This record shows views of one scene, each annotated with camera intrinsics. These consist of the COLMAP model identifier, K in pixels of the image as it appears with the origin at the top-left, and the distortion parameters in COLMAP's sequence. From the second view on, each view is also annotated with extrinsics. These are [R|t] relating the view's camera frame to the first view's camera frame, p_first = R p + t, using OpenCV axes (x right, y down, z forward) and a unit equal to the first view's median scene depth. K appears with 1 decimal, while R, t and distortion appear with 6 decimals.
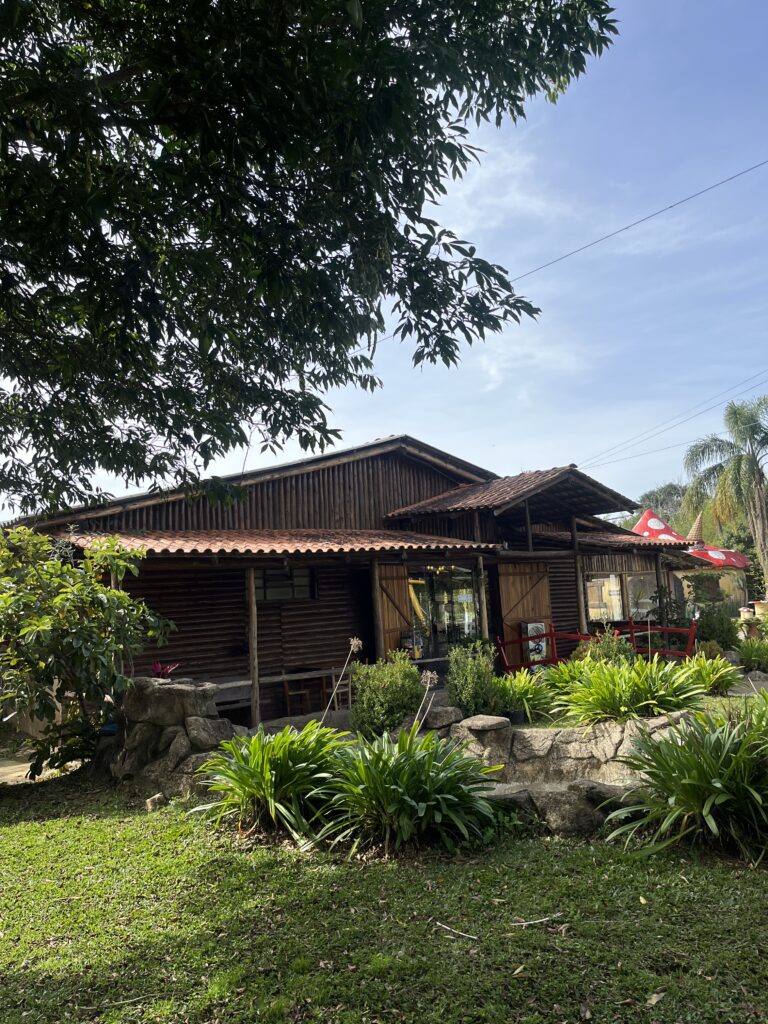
lens RADIAL K [[753.7, 0, 384.0], [0, 753.7, 512.0], [0, 0, 1]] dist [0.000928, 0.000002]
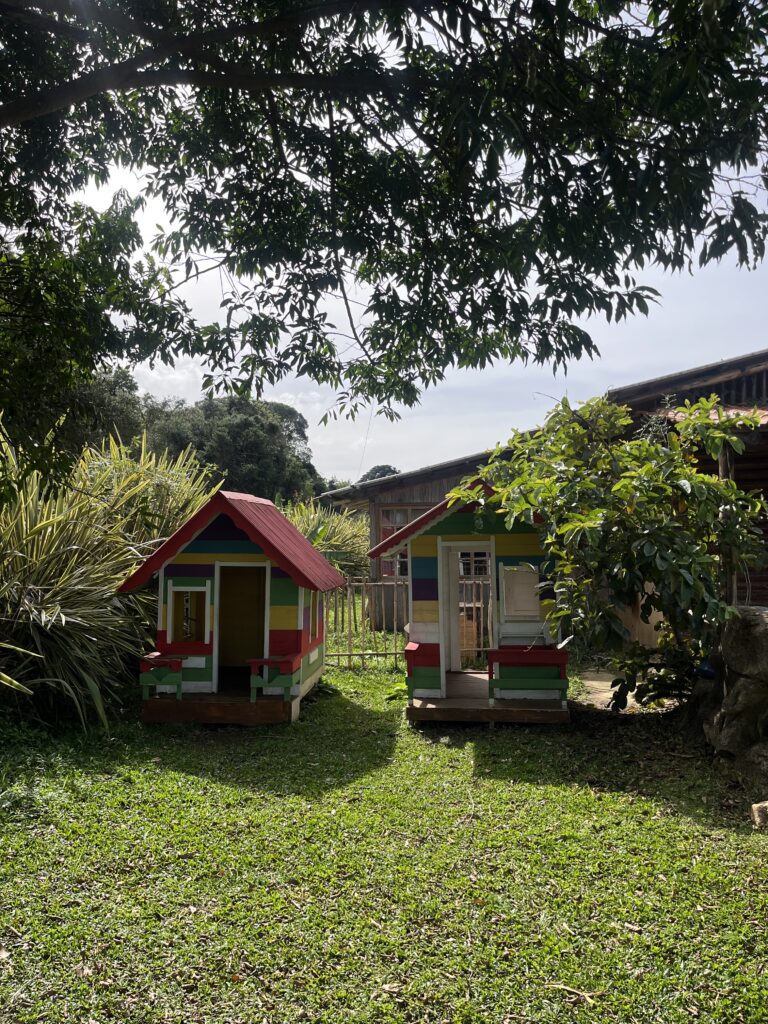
lens RADIAL K [[753.7, 0, 384.0], [0, 753.7, 512.0], [0, 0, 1]] dist [0.000928, 0.000002]
pose [[0.691124, 0.032611, -0.722000, -0.076073], [0.066445, 0.991884, 0.108405, 0.048229], [0.719676, -0.122895, 0.683348, 0.357126]]
